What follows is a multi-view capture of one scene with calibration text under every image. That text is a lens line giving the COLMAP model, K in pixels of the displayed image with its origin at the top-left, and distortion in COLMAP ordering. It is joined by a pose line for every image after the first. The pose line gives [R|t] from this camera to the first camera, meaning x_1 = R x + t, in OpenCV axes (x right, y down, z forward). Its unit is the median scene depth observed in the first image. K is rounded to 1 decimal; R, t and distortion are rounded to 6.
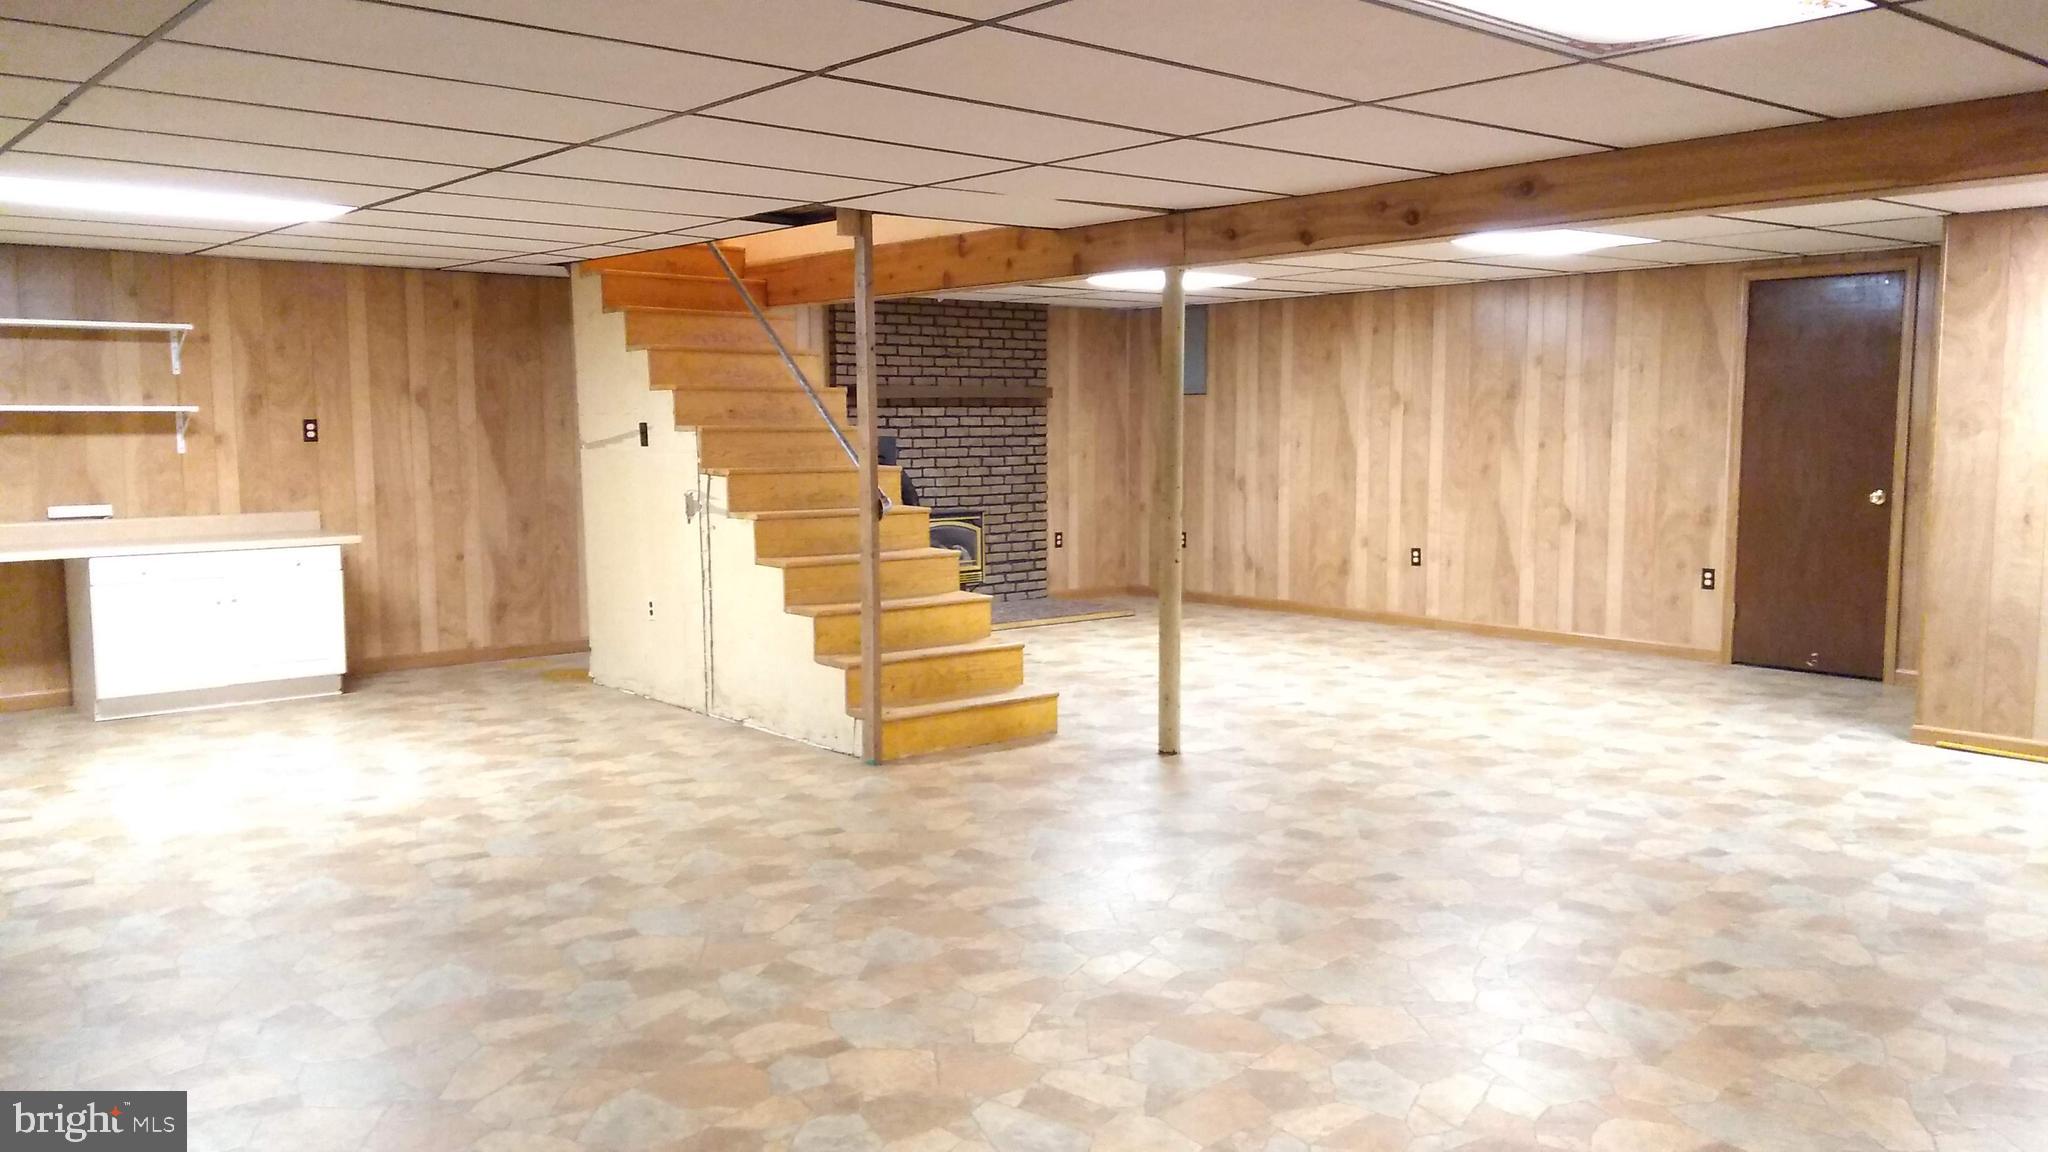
lens RADIAL K [[1595.2, 0, 1033.3], [0, 1595.2, 586.8], [0, 0, 1]] dist [0.056549, -0.062595]
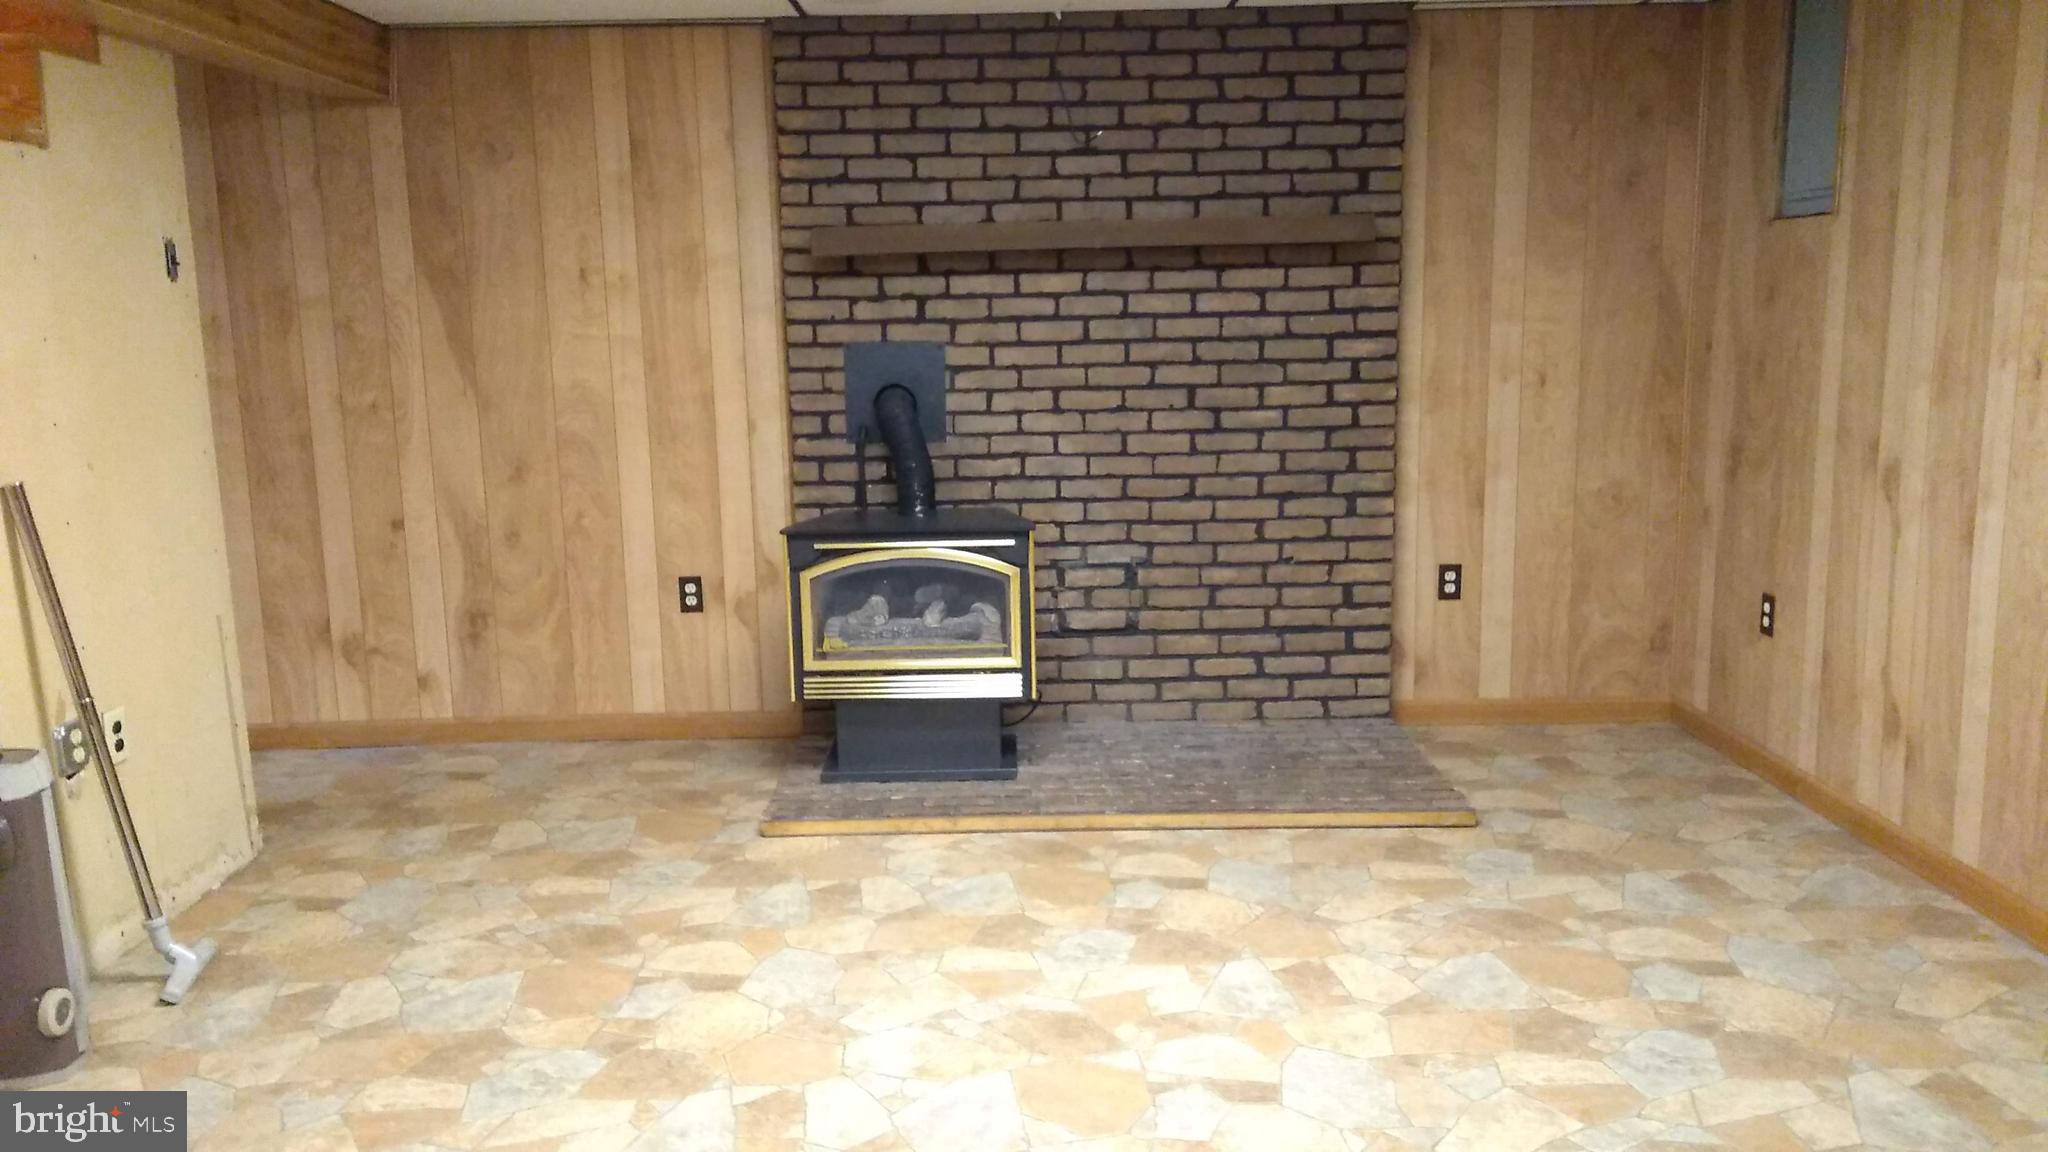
lens RADIAL K [[1595.2, 0, 1032.3], [0, 1595.2, 593.7], [0, 0, 1]] dist [0.056549, -0.062595]
pose [[0.754405, 0.107522, -0.647543, 0.279556], [-0.053520, 0.993284, 0.102579, -0.086280], [0.654223, -0.042730, 0.755093, 0.818854]]
